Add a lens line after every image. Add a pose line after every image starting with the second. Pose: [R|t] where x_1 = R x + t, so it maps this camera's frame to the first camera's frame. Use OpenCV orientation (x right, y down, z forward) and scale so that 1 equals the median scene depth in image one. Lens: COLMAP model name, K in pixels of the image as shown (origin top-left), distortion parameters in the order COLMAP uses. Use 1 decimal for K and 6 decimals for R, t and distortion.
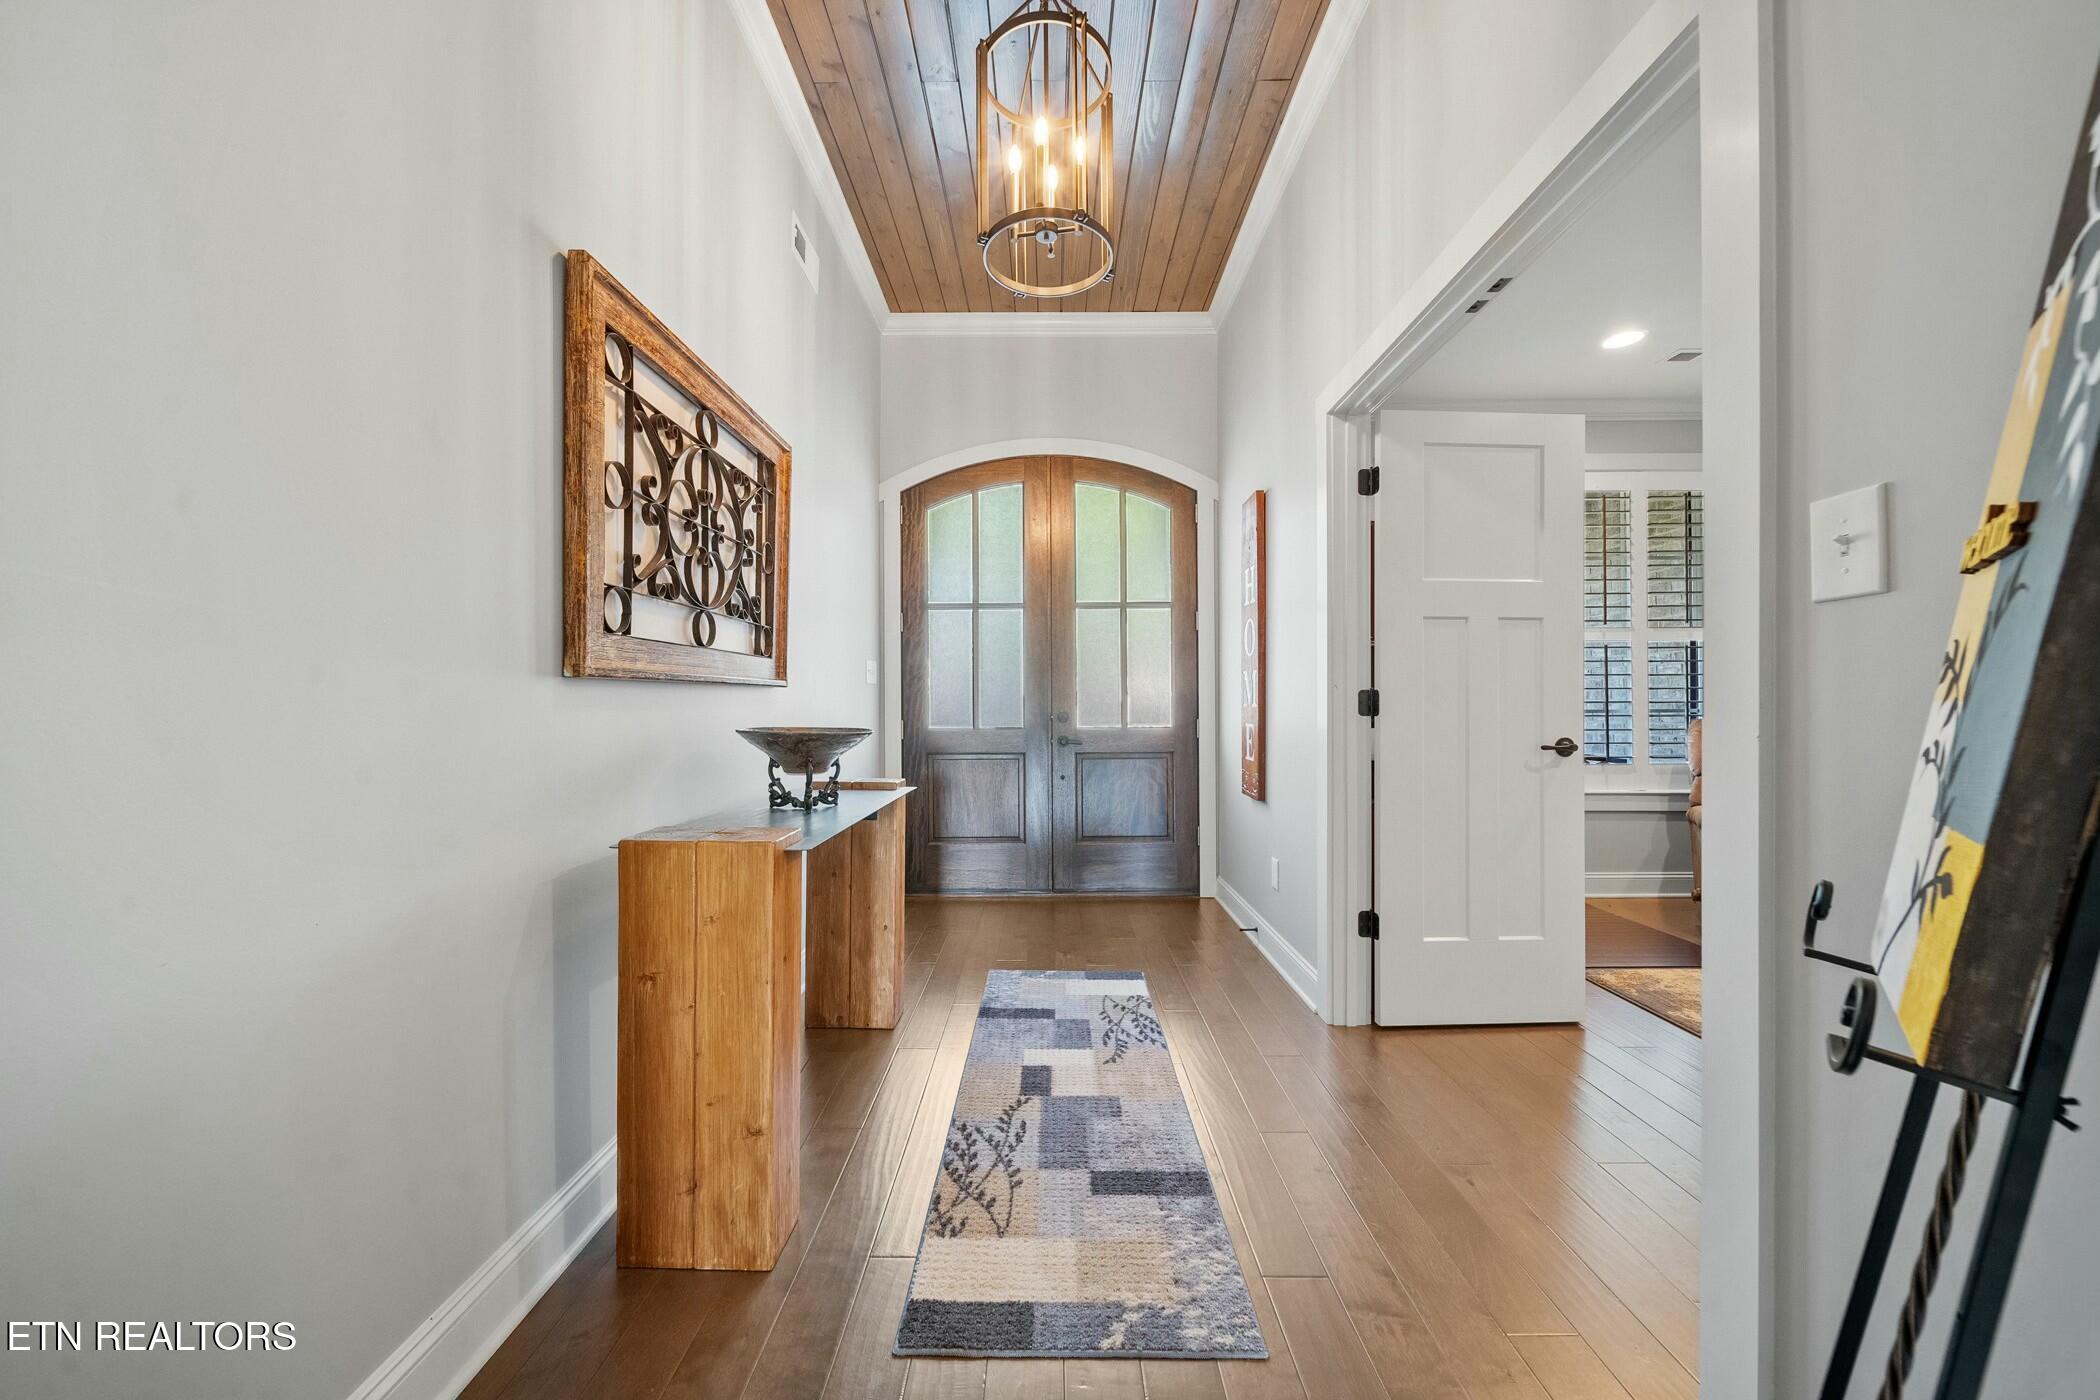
lens RADIAL K [[733.9, 0, 1037.2], [0, 733.9, 695.0], [0, 0, 1]] dist [-0.002352, -0.001077]
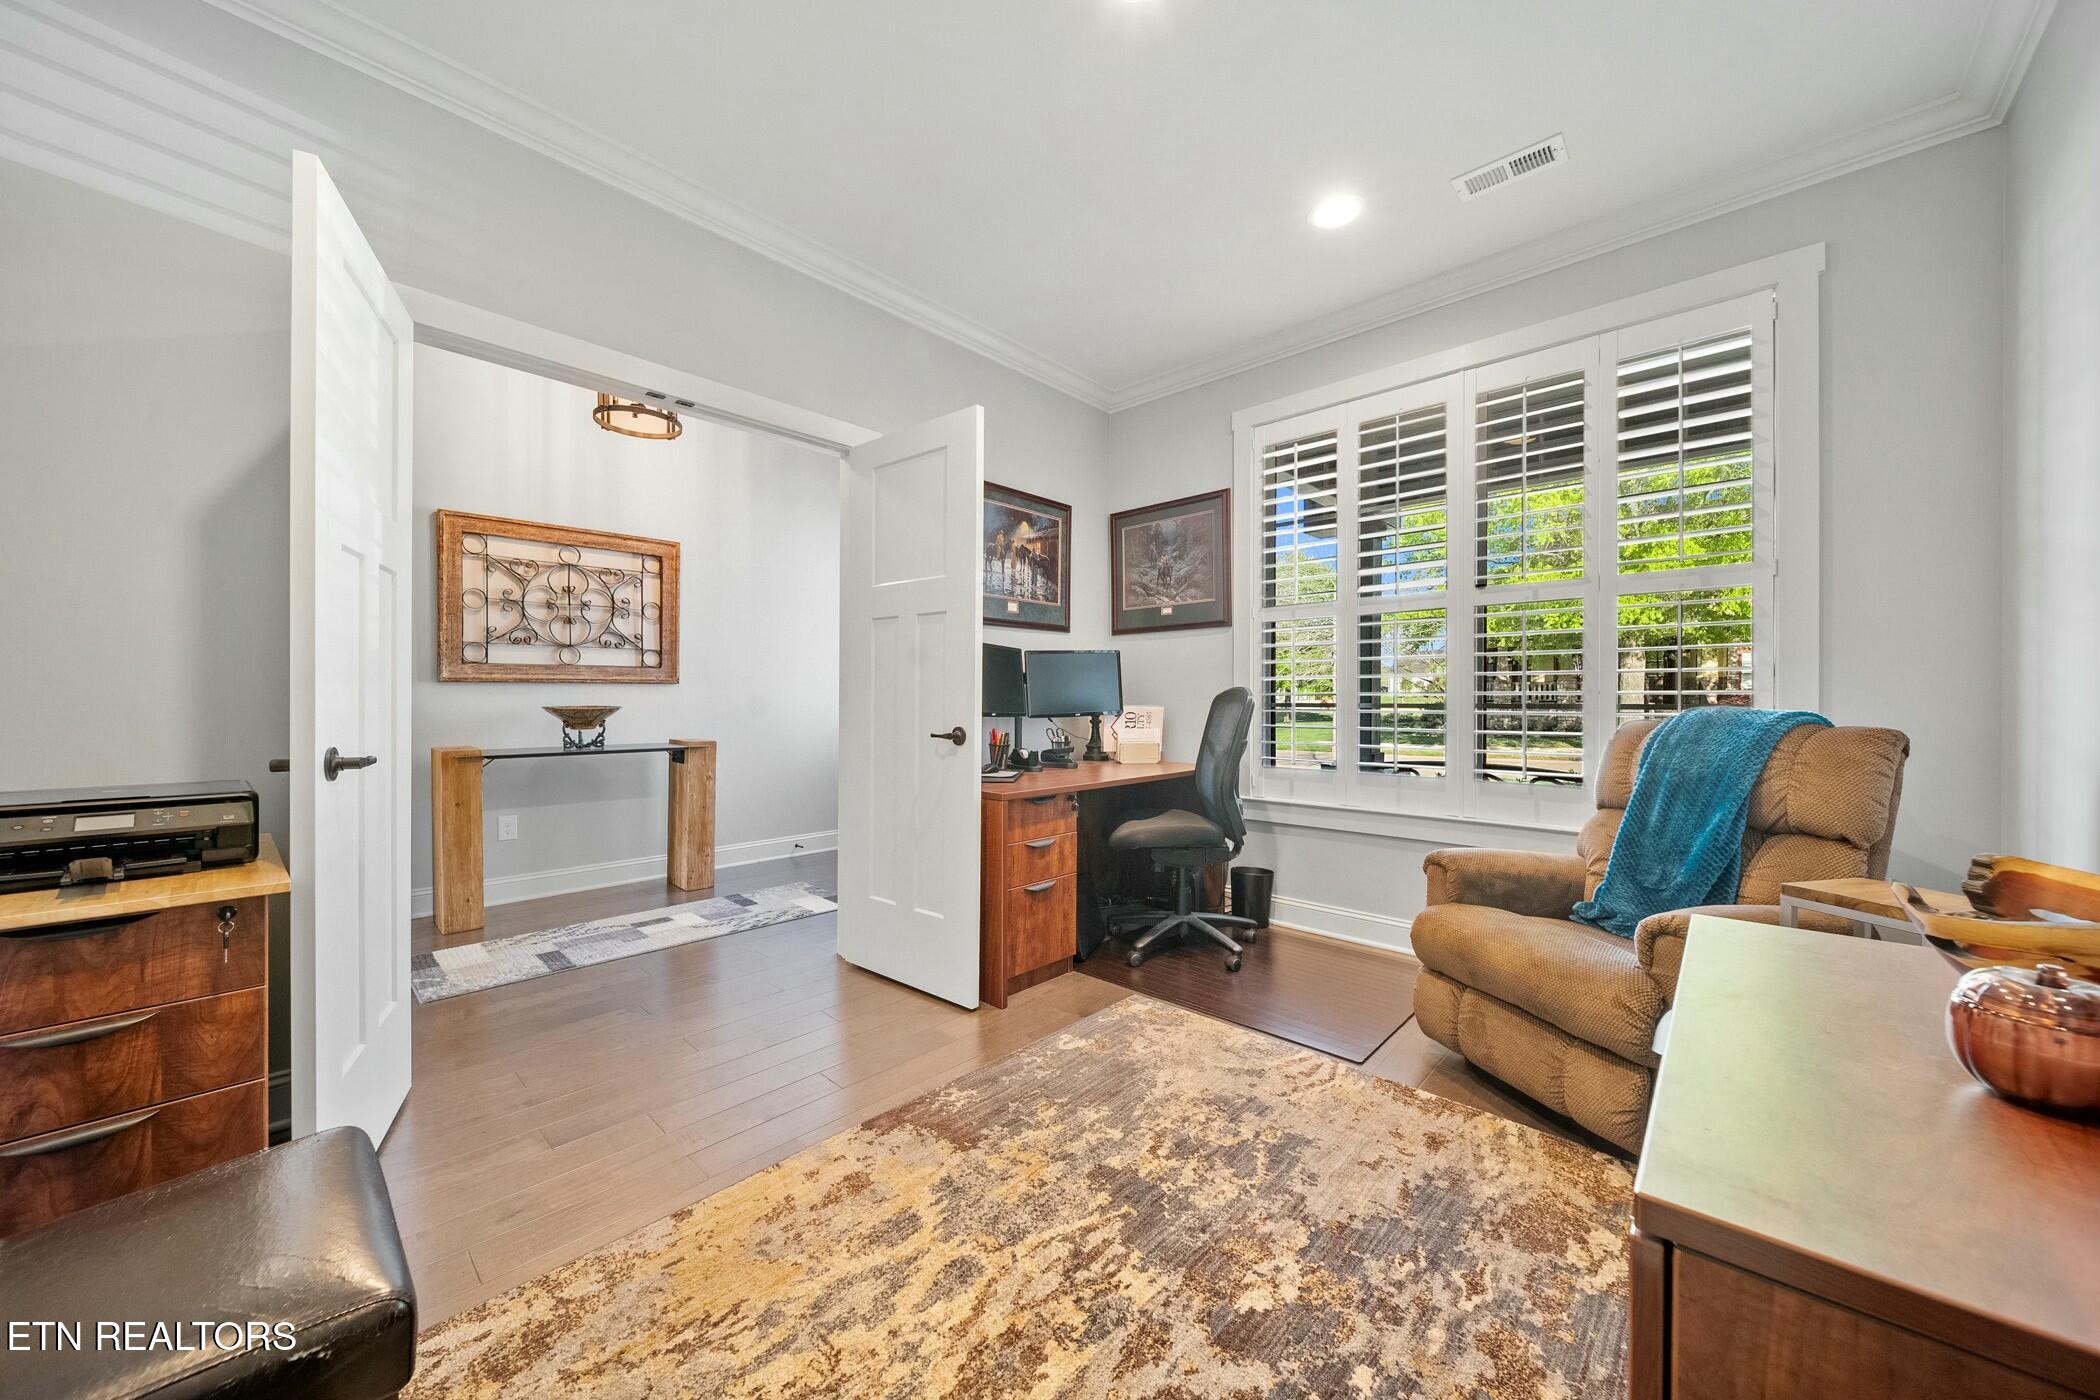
lens RADIAL K [[733.9, 0, 1028.4], [0, 733.9, 701.2], [0, 0, 1]] dist [-0.002352, -0.001077]
pose [[0.740709, 0.004173, -0.671813, 1.660294], [0.008775, 0.999835, 0.015885, 0.007458], [0.671769, -0.017662, 0.740550, 0.339510]]
